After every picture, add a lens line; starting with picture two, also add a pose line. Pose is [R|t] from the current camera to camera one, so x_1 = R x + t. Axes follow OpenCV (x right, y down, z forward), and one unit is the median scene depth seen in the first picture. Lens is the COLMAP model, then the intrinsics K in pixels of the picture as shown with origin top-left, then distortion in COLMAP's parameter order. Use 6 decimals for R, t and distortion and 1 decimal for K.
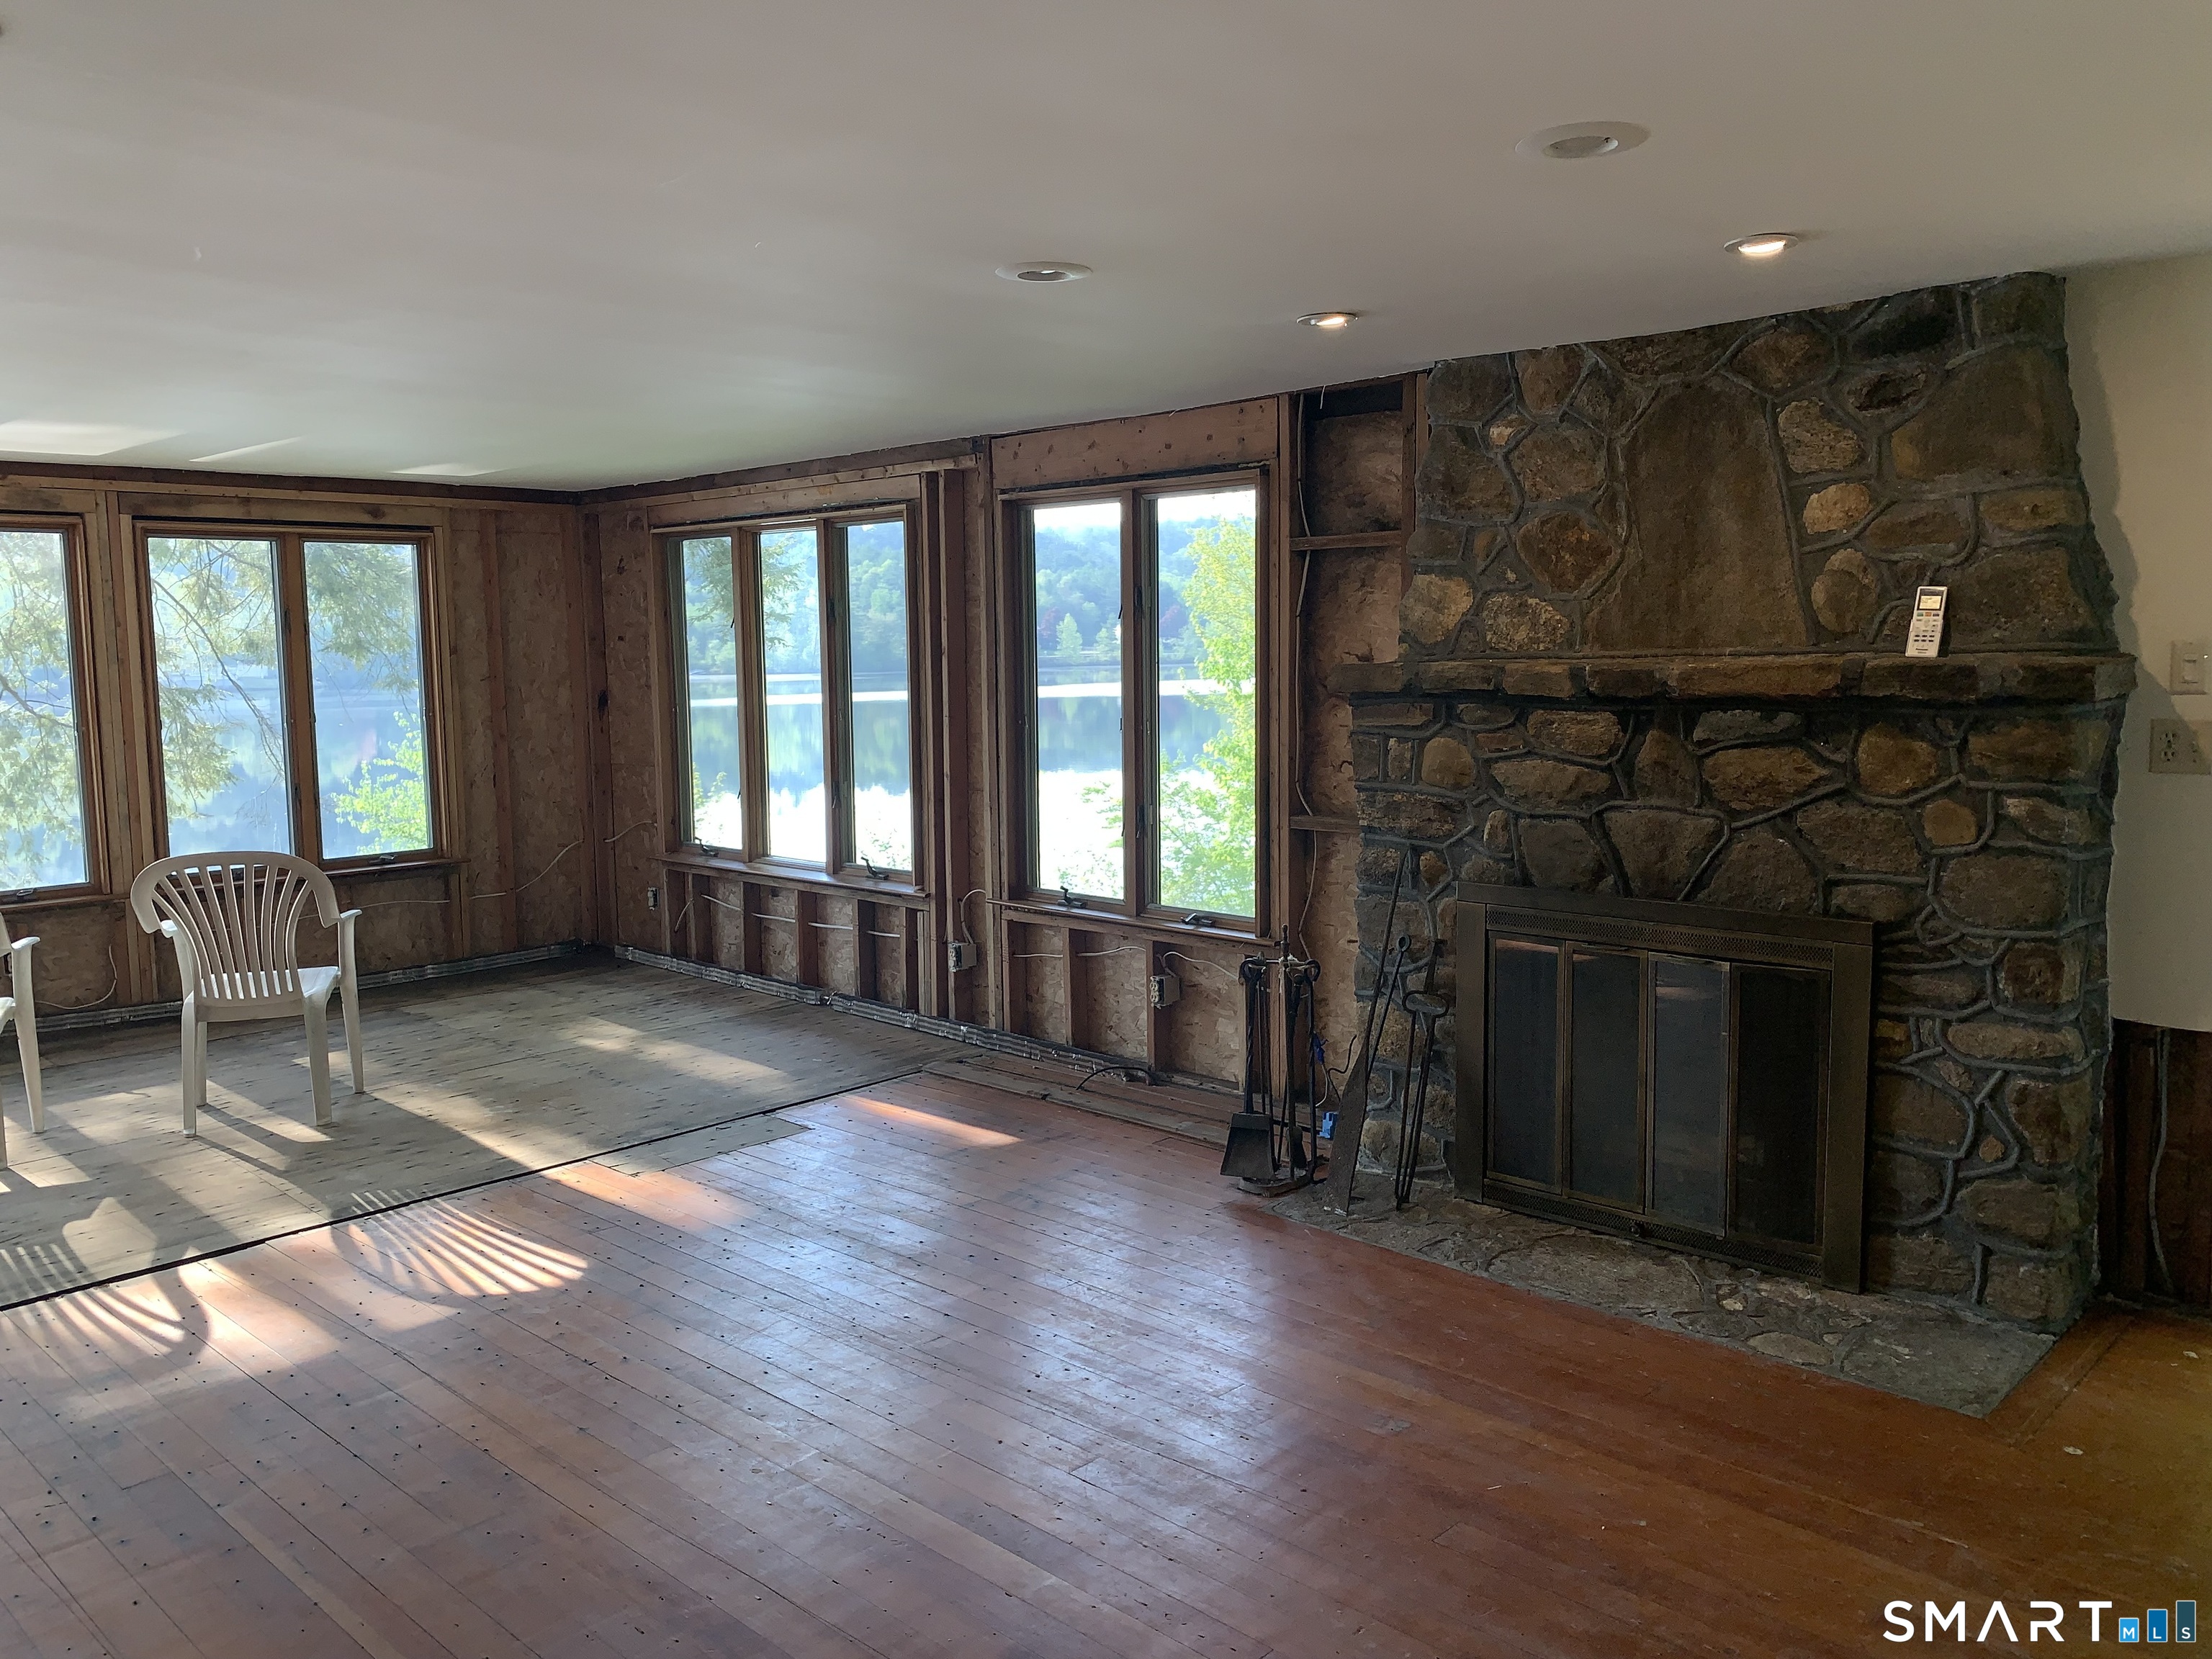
lens RADIAL K [[1655.2, 0, 1117.1], [0, 1655.2, 826.4], [0, 0, 1]] dist [-0.004048, 0.006014]
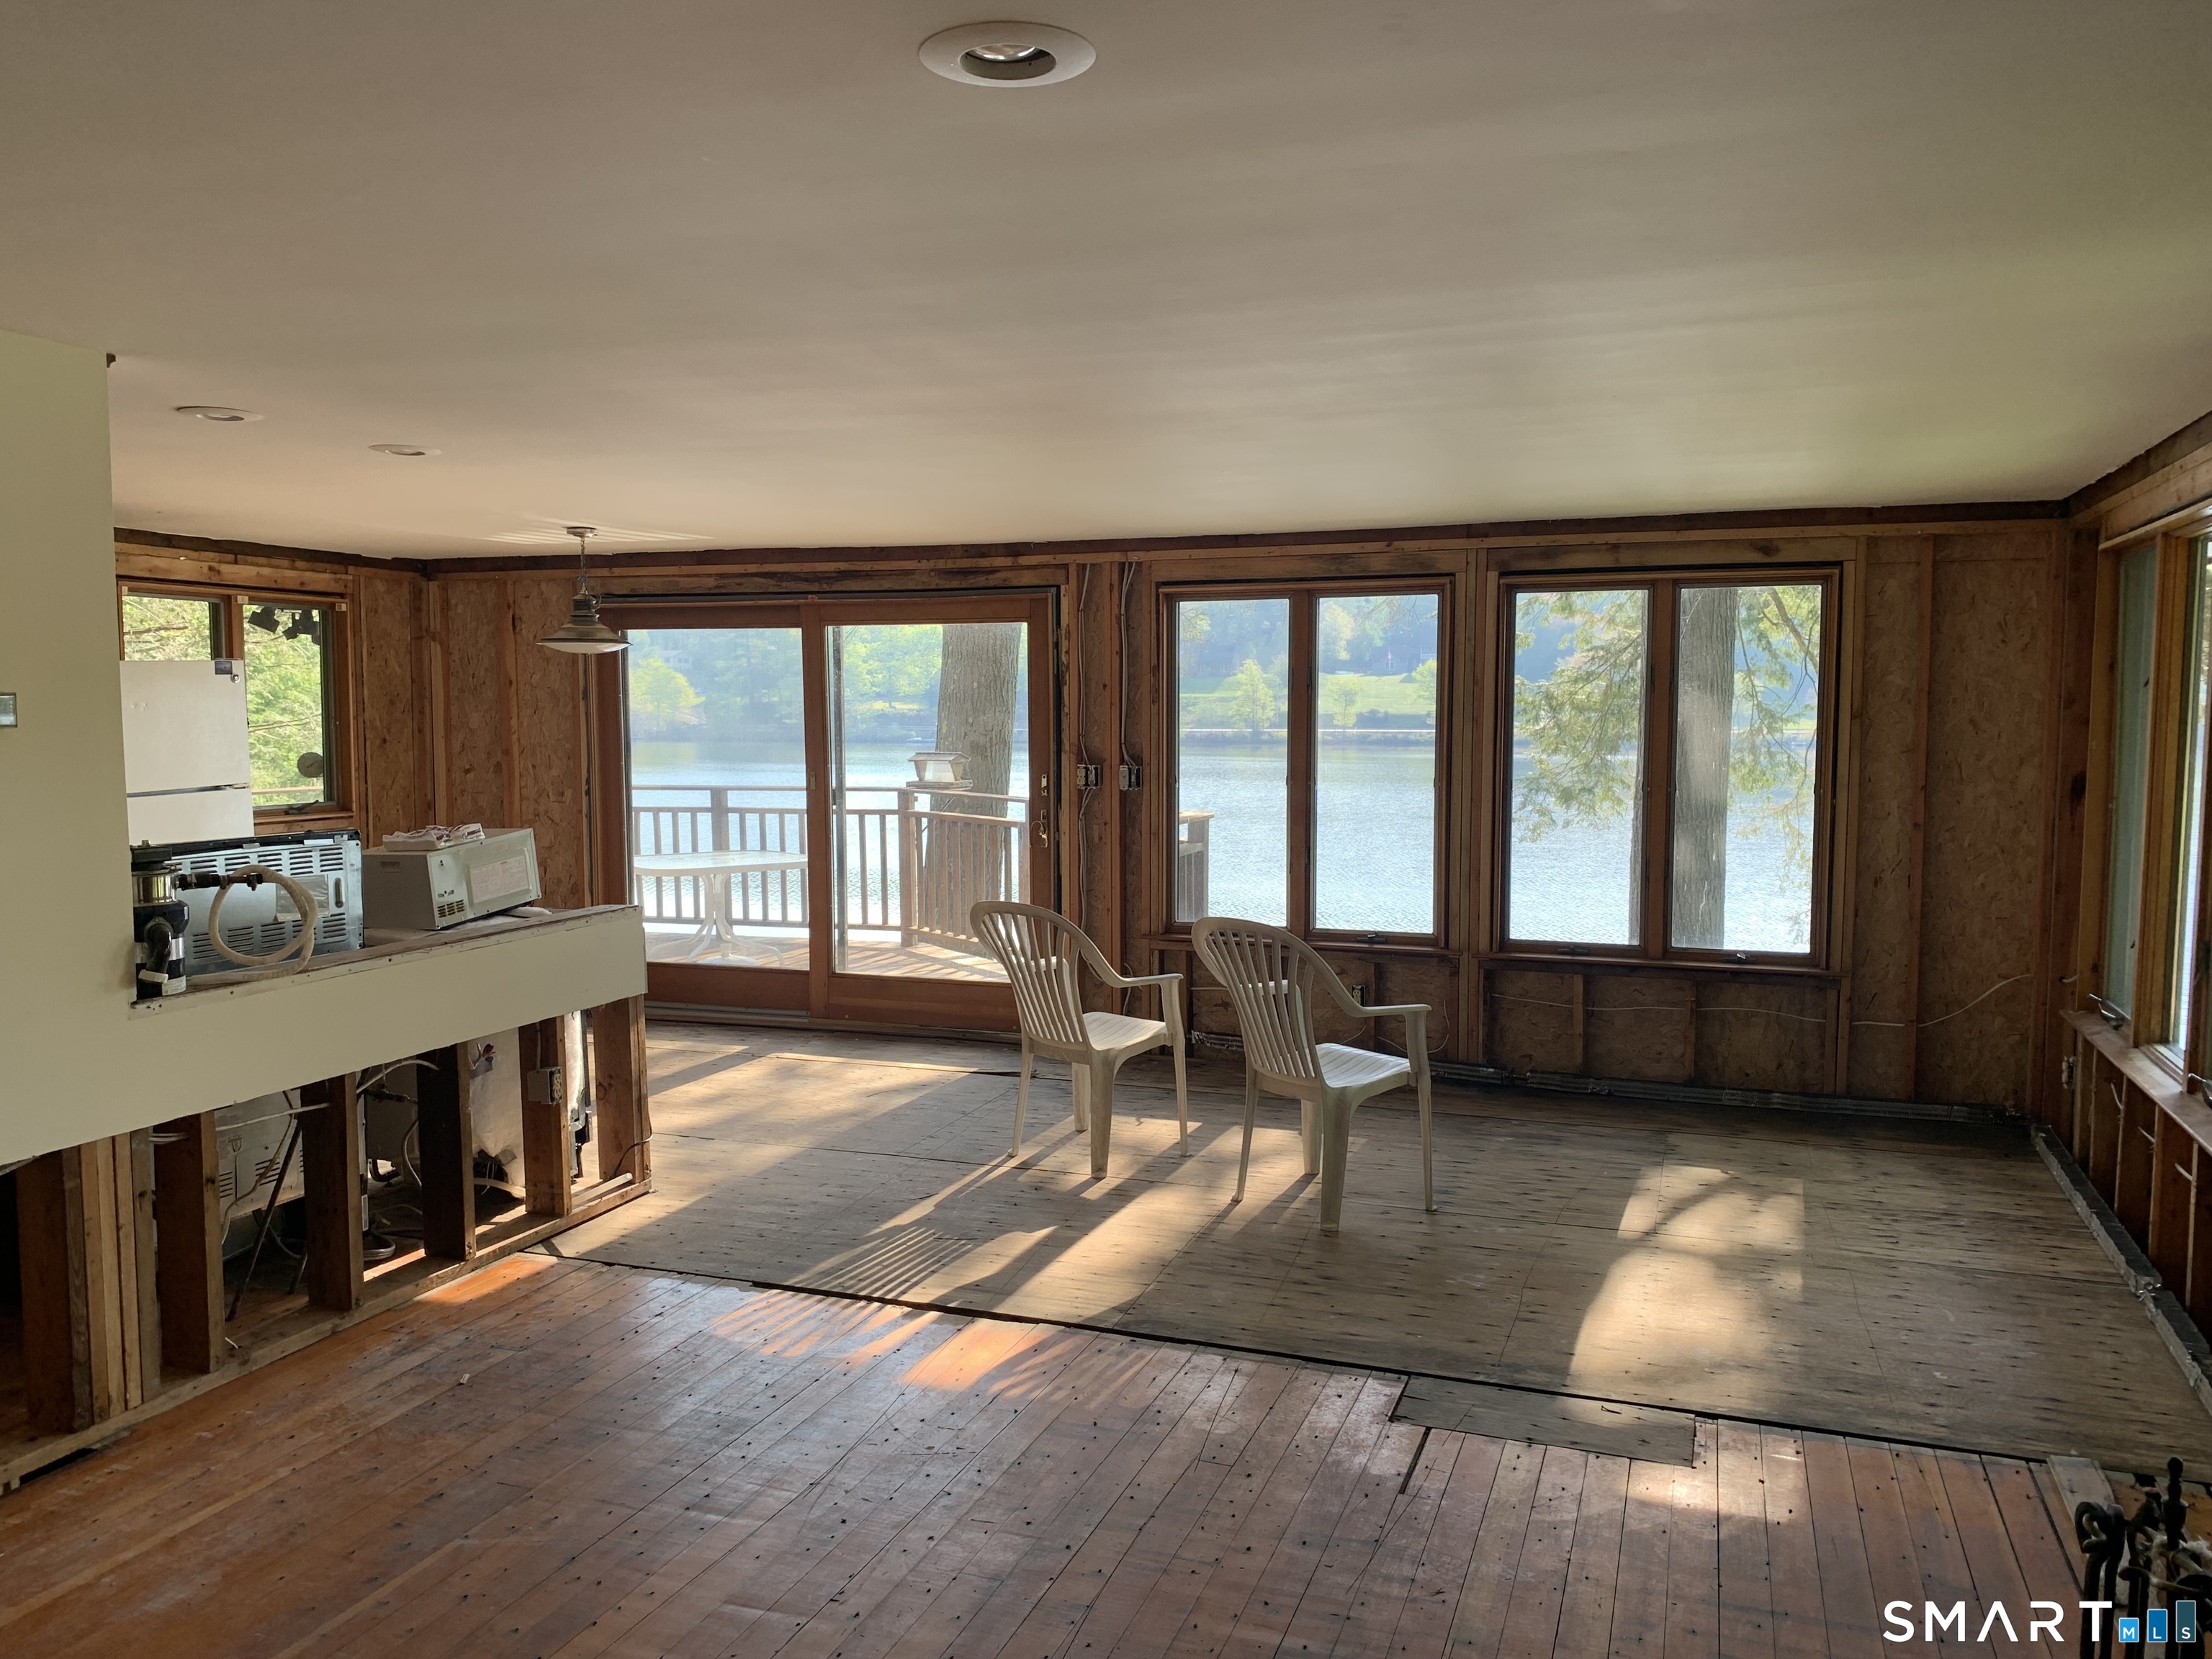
lens RADIAL K [[1655.2, 0, 1113.1], [0, 1655.2, 834.1], [0, 0, 1]] dist [-0.004048, 0.006014]
pose [[0.390057, 0.081211, -0.917203, 0.214706], [-0.110967, 0.992989, 0.040730, -0.044017], [0.914080, 0.085892, 0.396334, 0.383252]]
